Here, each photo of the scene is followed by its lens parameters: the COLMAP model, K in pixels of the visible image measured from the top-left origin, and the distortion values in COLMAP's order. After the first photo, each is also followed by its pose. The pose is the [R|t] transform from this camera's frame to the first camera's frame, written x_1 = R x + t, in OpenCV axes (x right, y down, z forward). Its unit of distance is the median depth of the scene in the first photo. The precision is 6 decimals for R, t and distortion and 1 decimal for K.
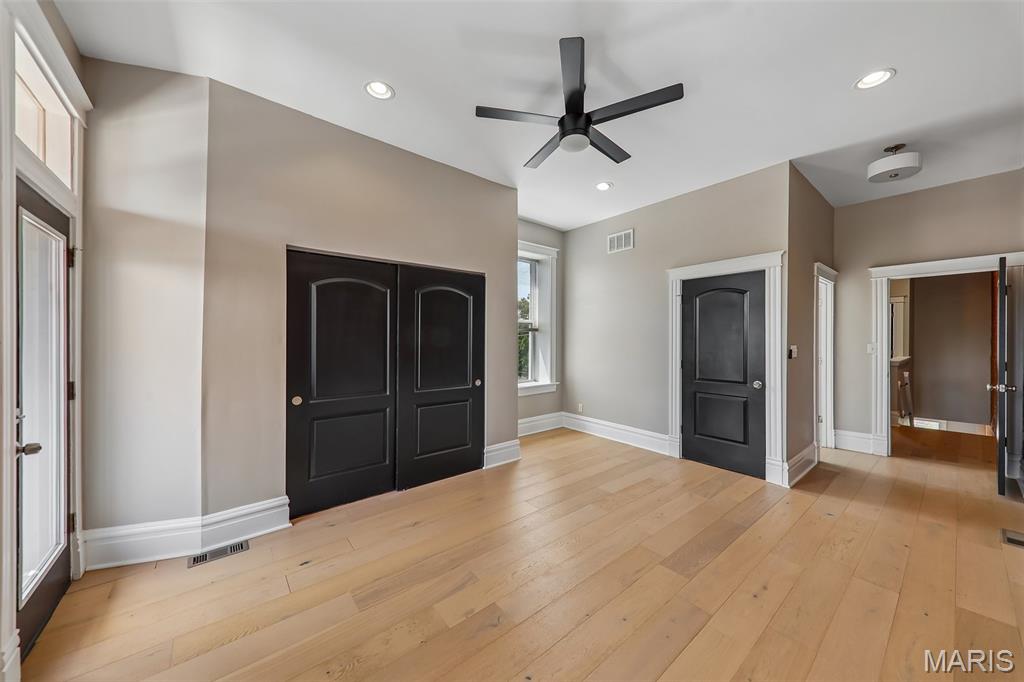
lens RADIAL K [[361.7, 0, 513.6], [0, 361.7, 338.4], [0, 0, 1]] dist [0.000972, -0.000038]
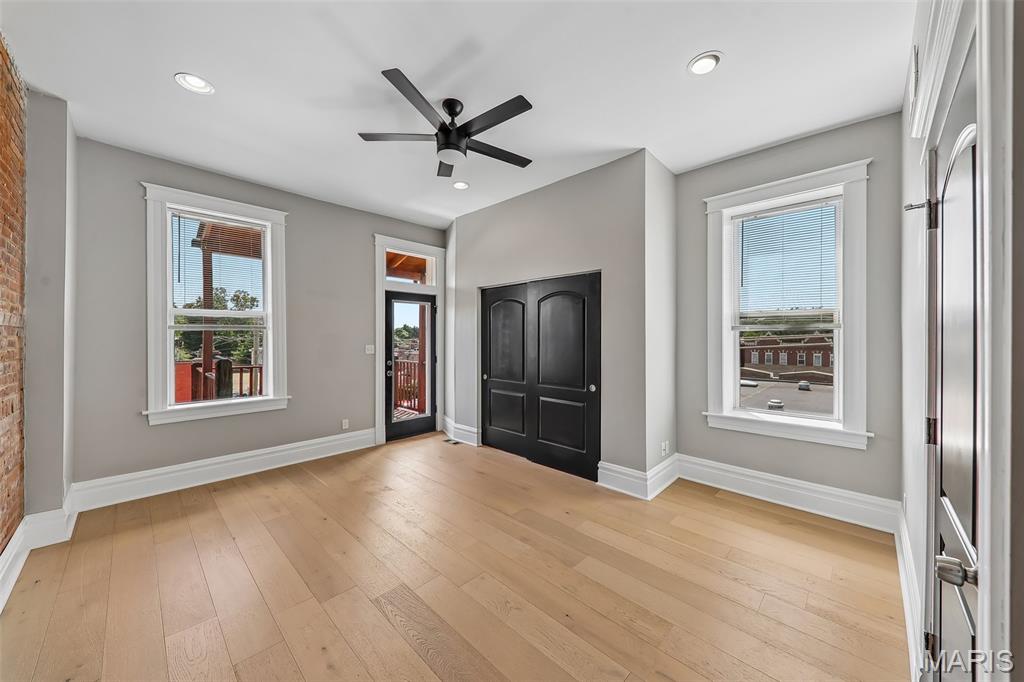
lens RADIAL K [[356.1, 0, 514.5], [0, 356.1, 341.0], [0, 0, 1]] dist [-0.000744, -0.000199]
pose [[0.107388, 0.004567, -0.994207, 0.927009], [-0.006077, 0.999974, 0.003937, -0.002750], [0.994199, 0.005619, 0.107413, 0.815239]]
